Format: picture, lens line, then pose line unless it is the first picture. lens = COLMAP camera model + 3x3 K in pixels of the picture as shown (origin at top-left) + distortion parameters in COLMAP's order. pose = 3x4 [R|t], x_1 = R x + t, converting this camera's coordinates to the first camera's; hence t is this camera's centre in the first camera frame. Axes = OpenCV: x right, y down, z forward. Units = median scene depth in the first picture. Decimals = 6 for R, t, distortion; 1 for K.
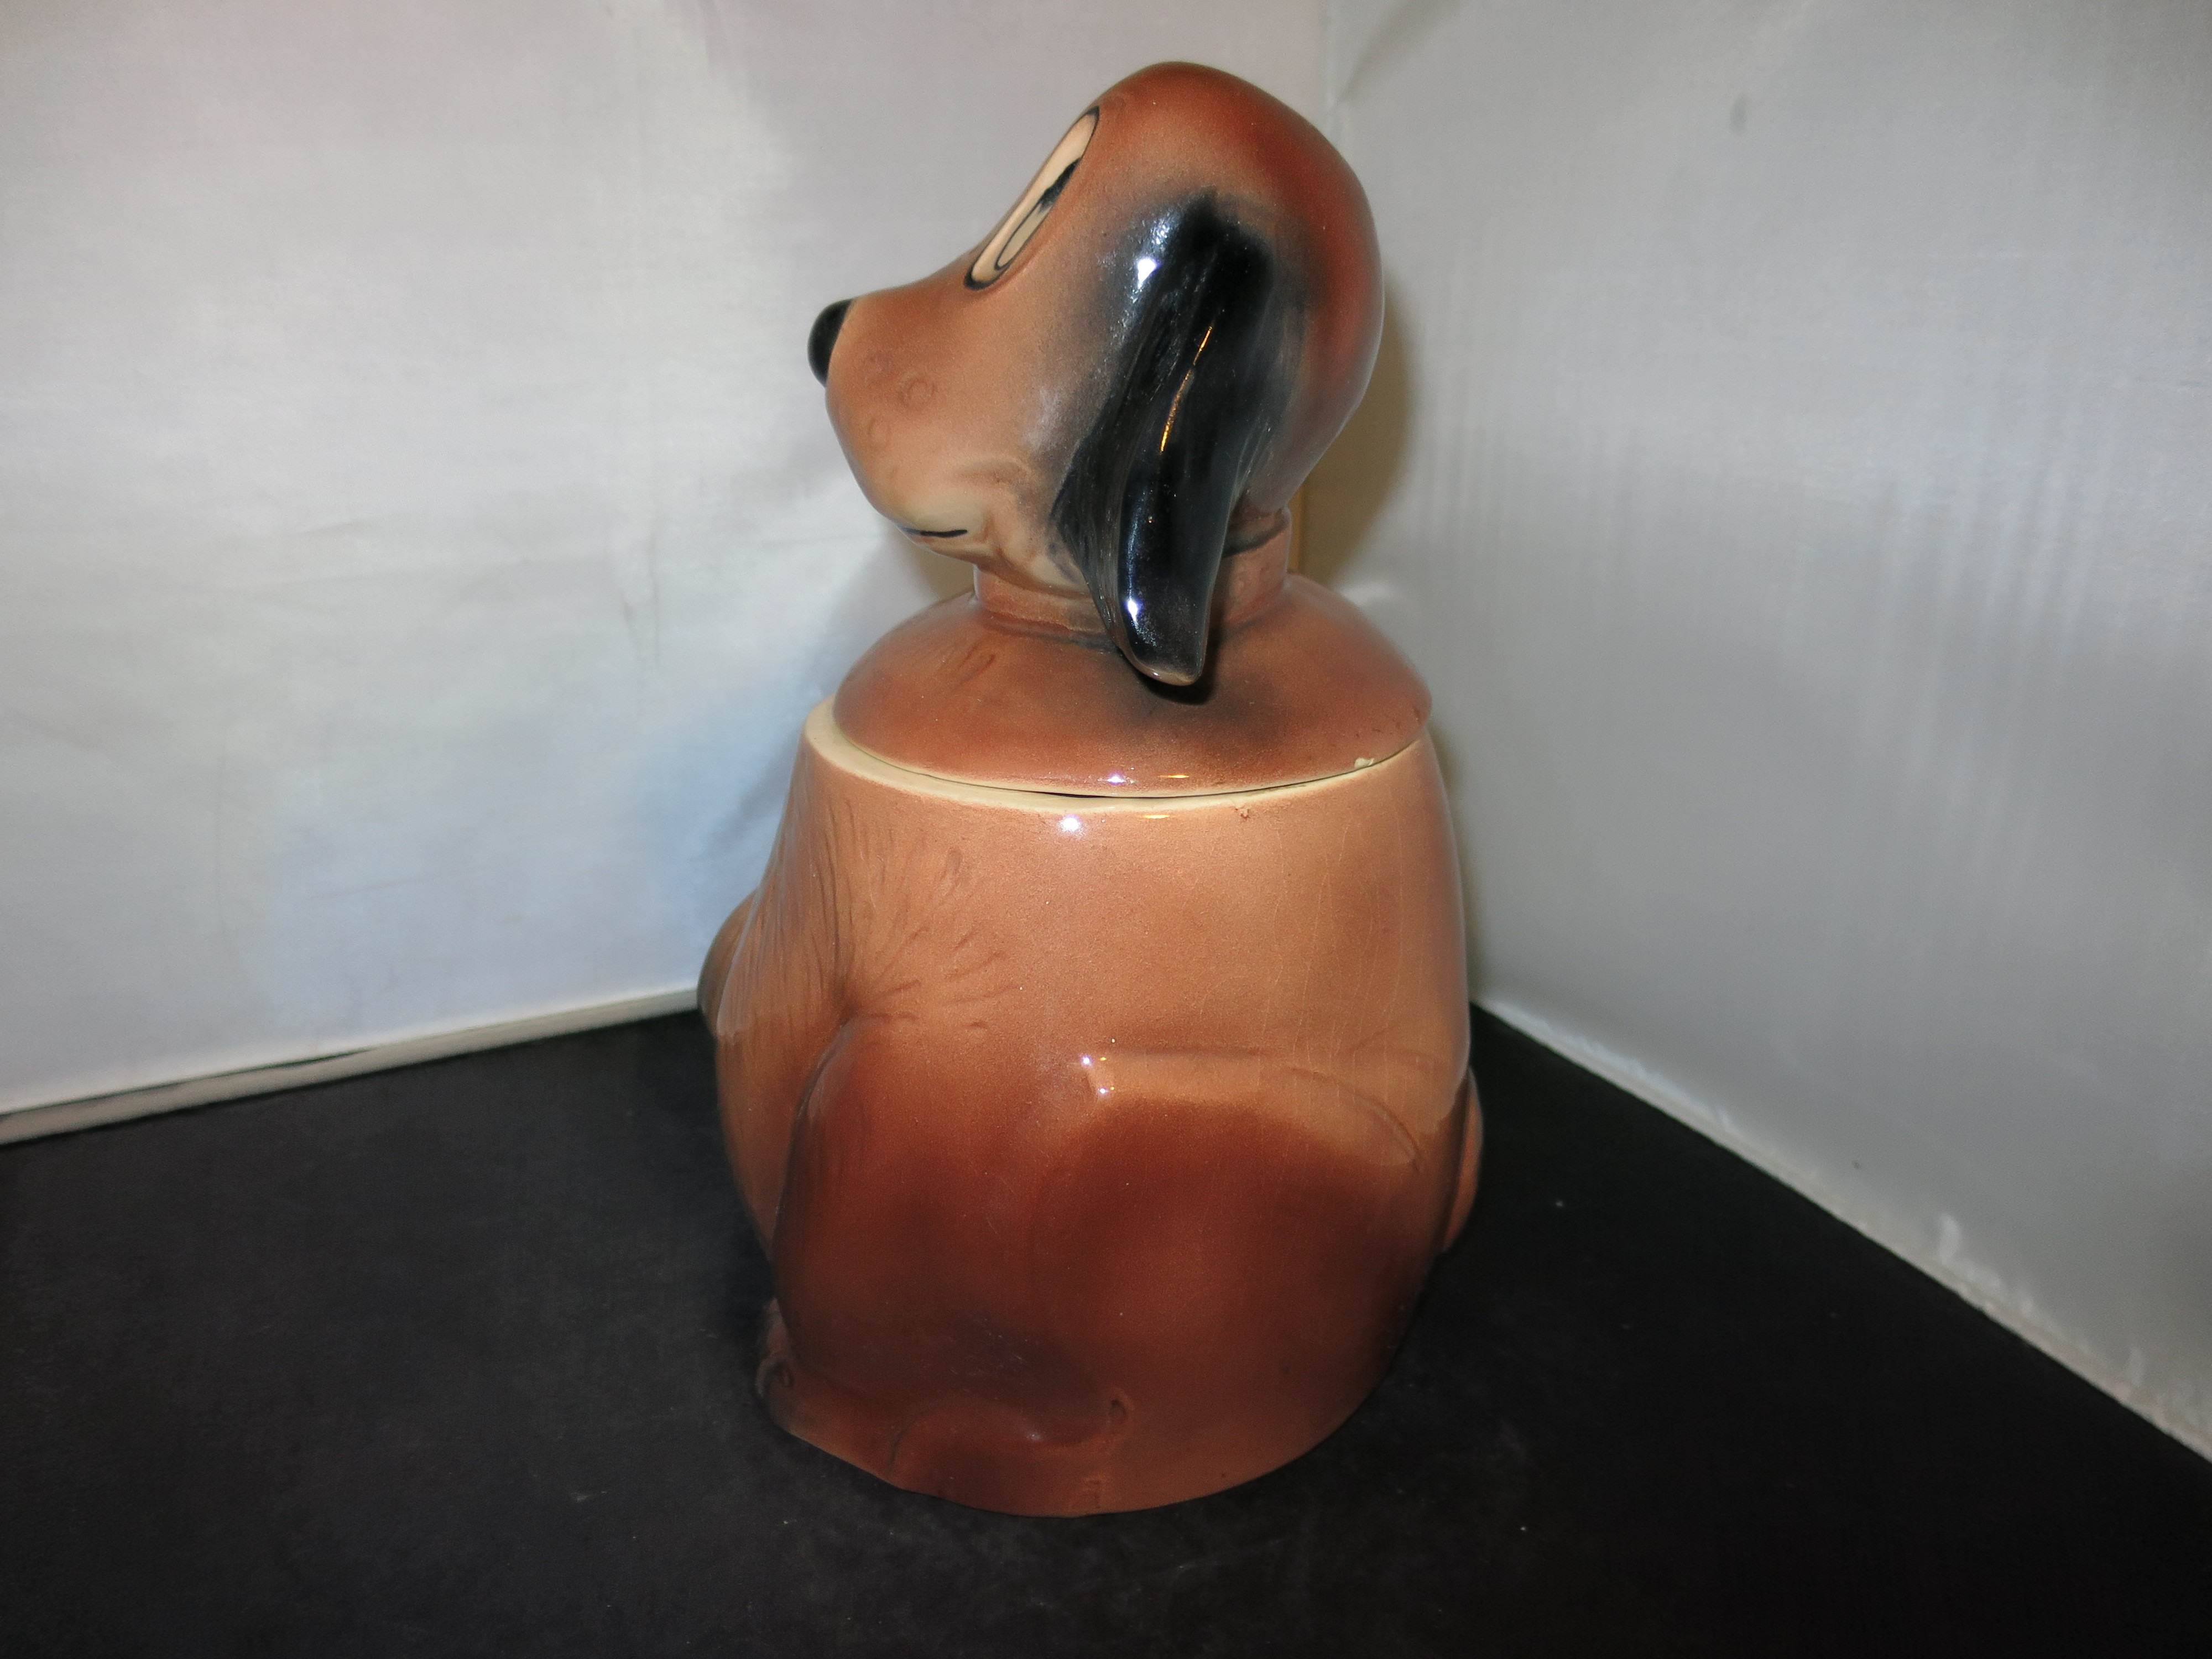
lens RADIAL K [[1527.3, 0, 1105.7], [0, 1527.3, 819.6], [0, 0, 1]] dist [-0.039503, 0.010695]
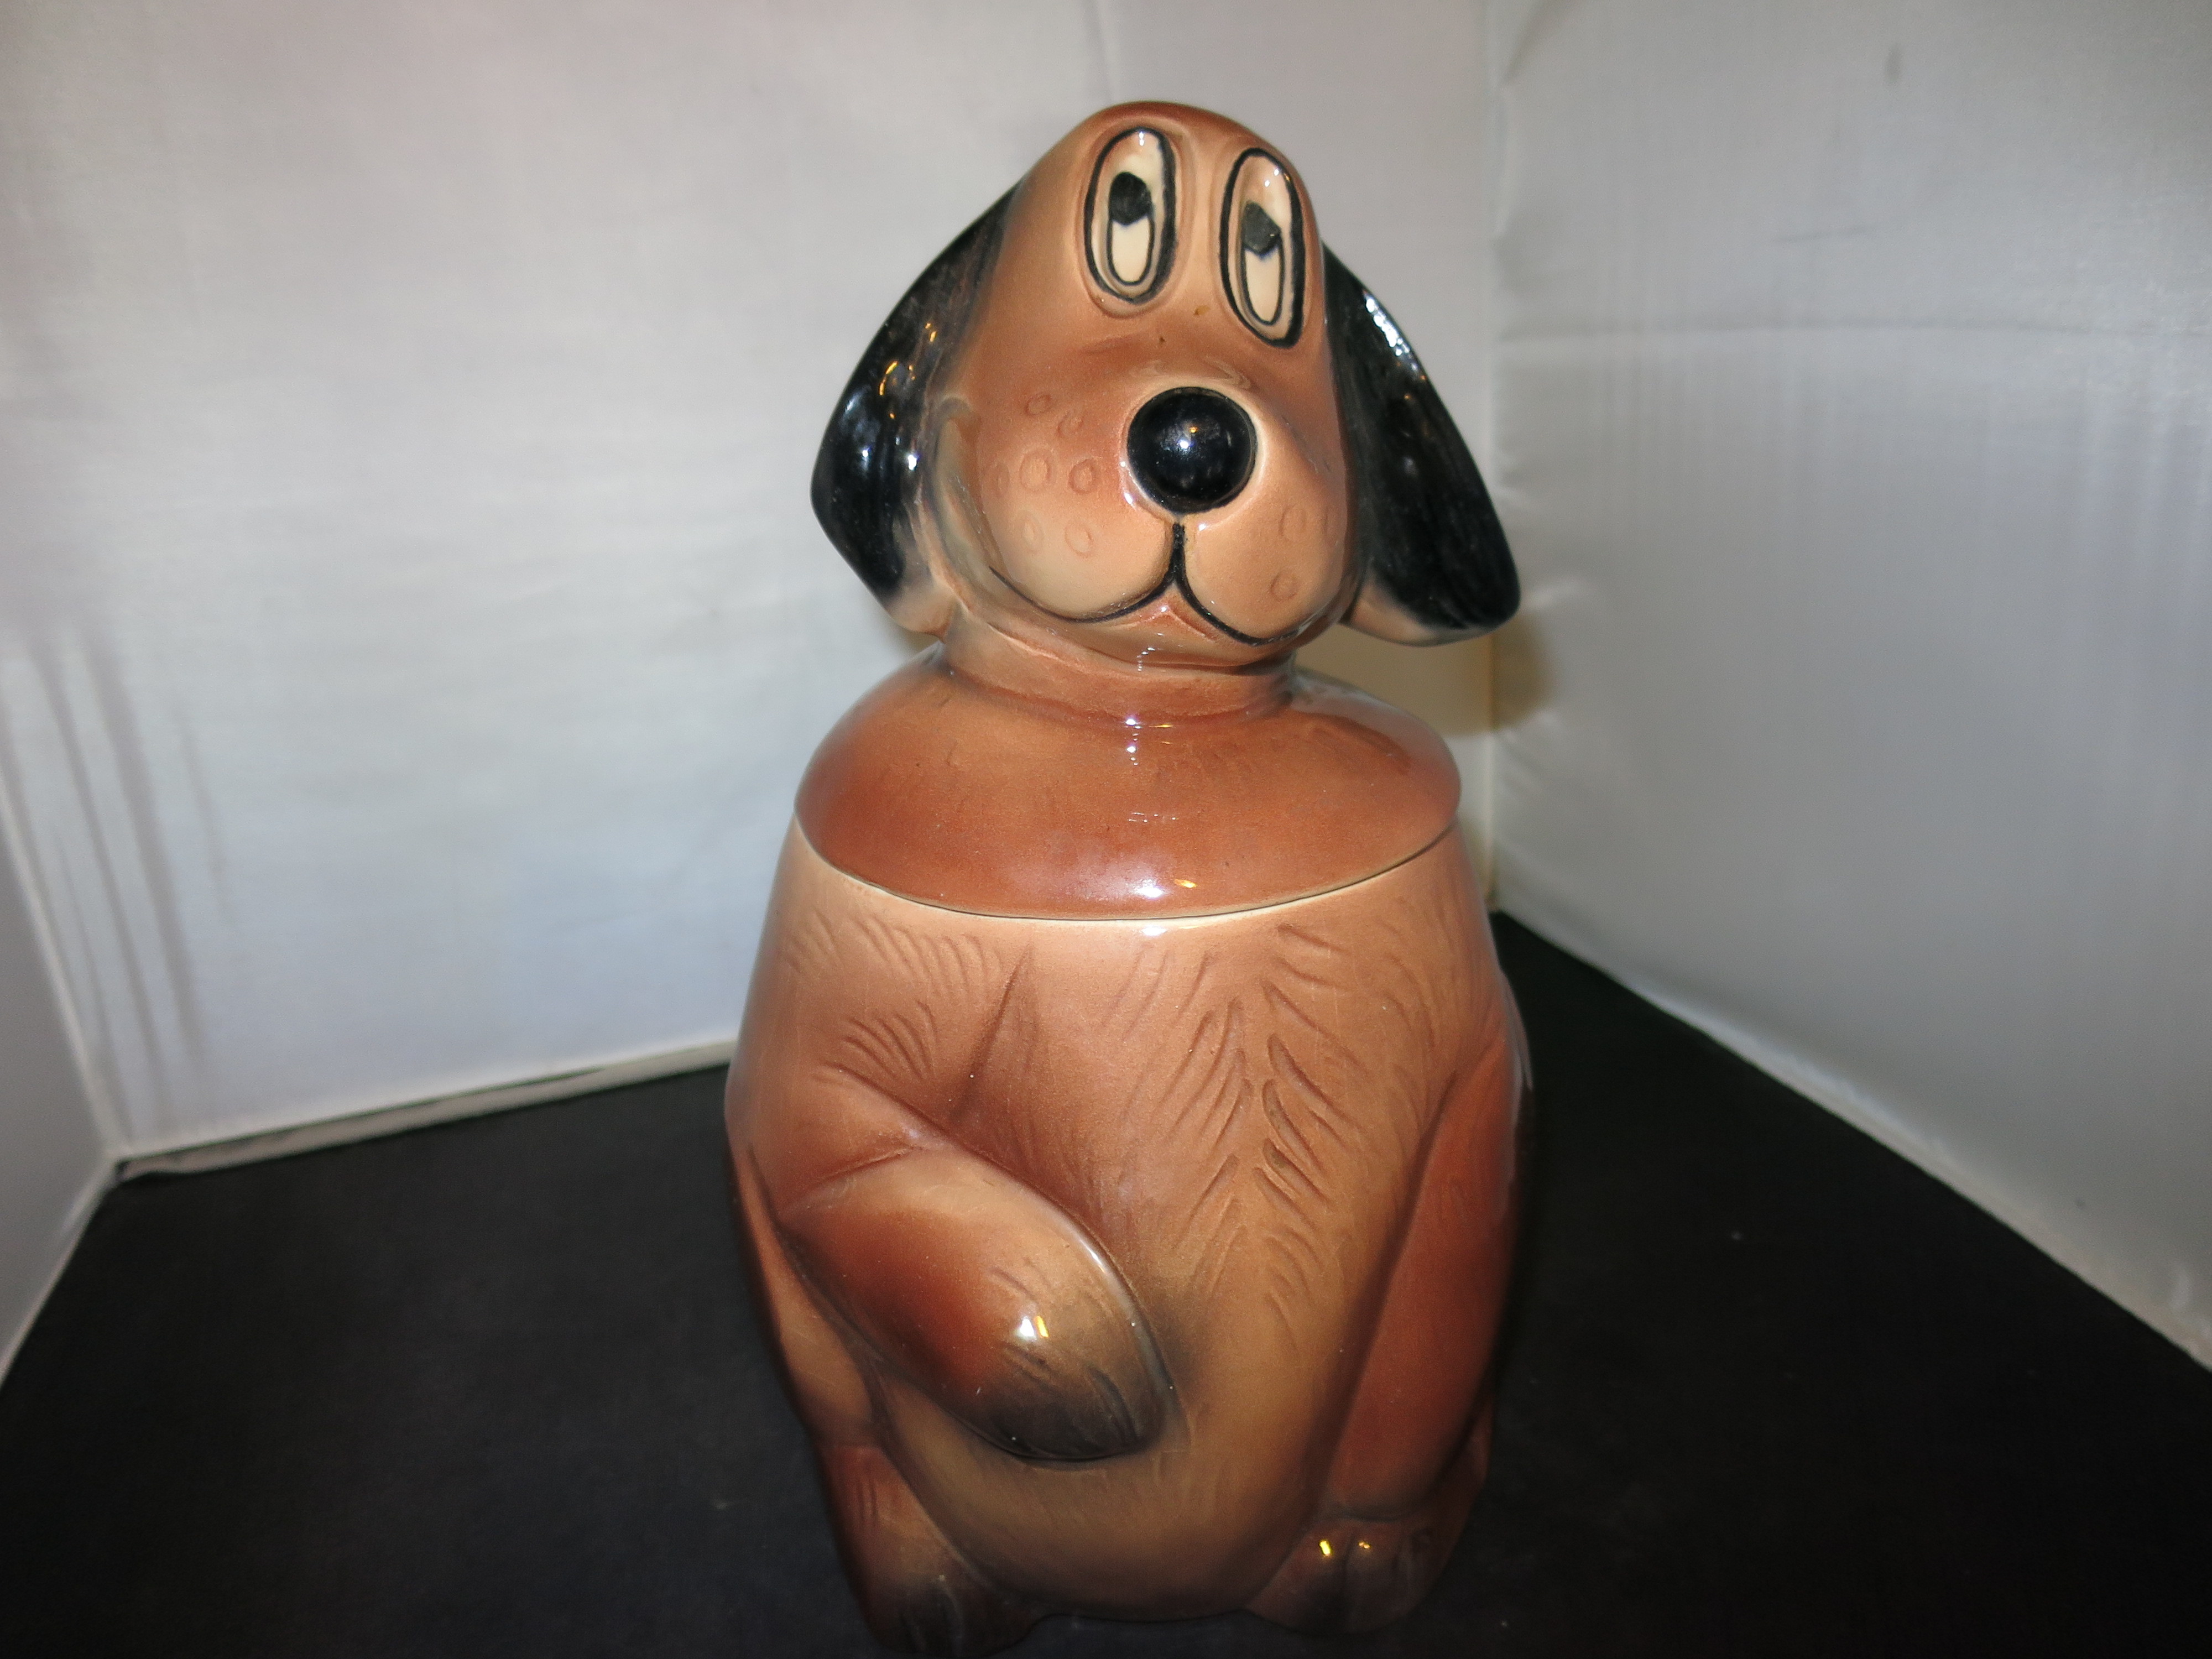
lens RADIAL K [[1527.3, 0, 1143.3], [0, 1527.3, 820.3], [0, 0, 1]] dist [-0.039503, 0.010695]
pose [[0.981709, -0.028874, -0.188185, 0.111289], [0.030539, 0.999516, 0.005954, -0.021501], [0.187922, -0.011592, 0.982116, 0.009682]]
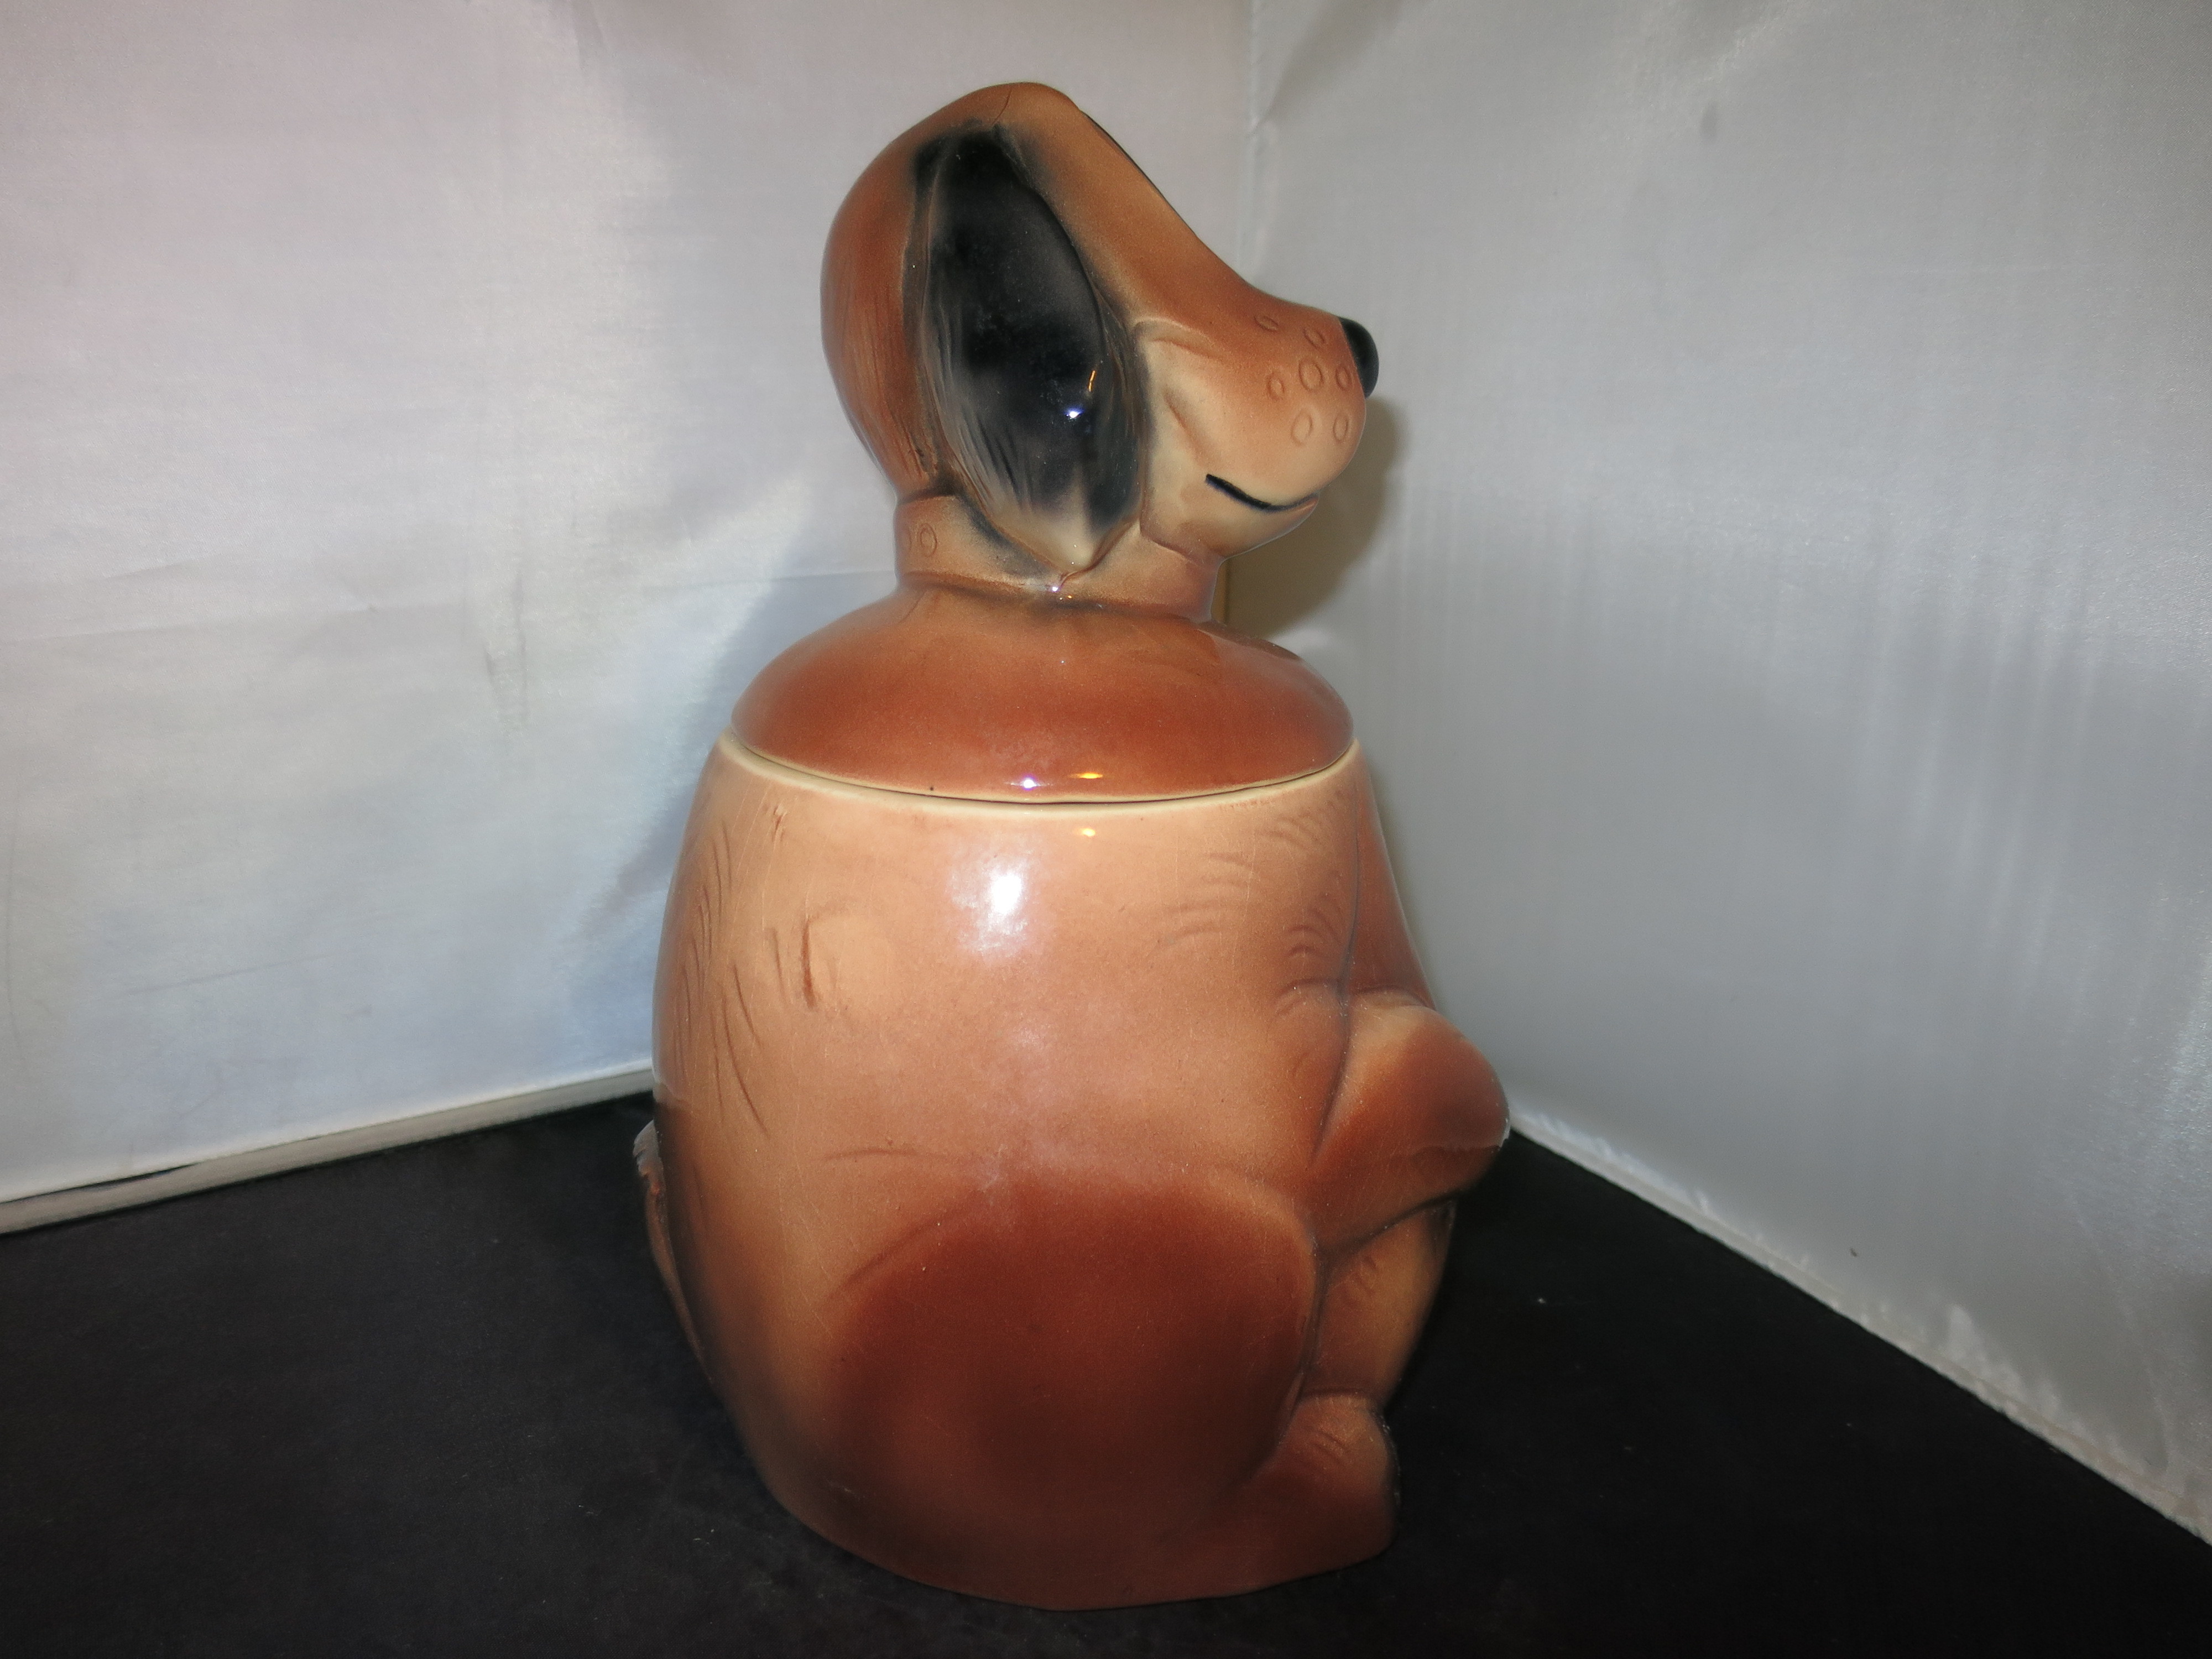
lens RADIAL K [[1527.3, 0, 1096.2], [0, 1527.3, 830.6], [0, 0, 1]] dist [-0.039503, 0.010695]
pose [[0.997591, -0.013664, 0.068005, -0.022103], [0.015713, 0.999436, -0.029681, -0.008319], [-0.067561, 0.030678, 0.997243, 0.093721]]
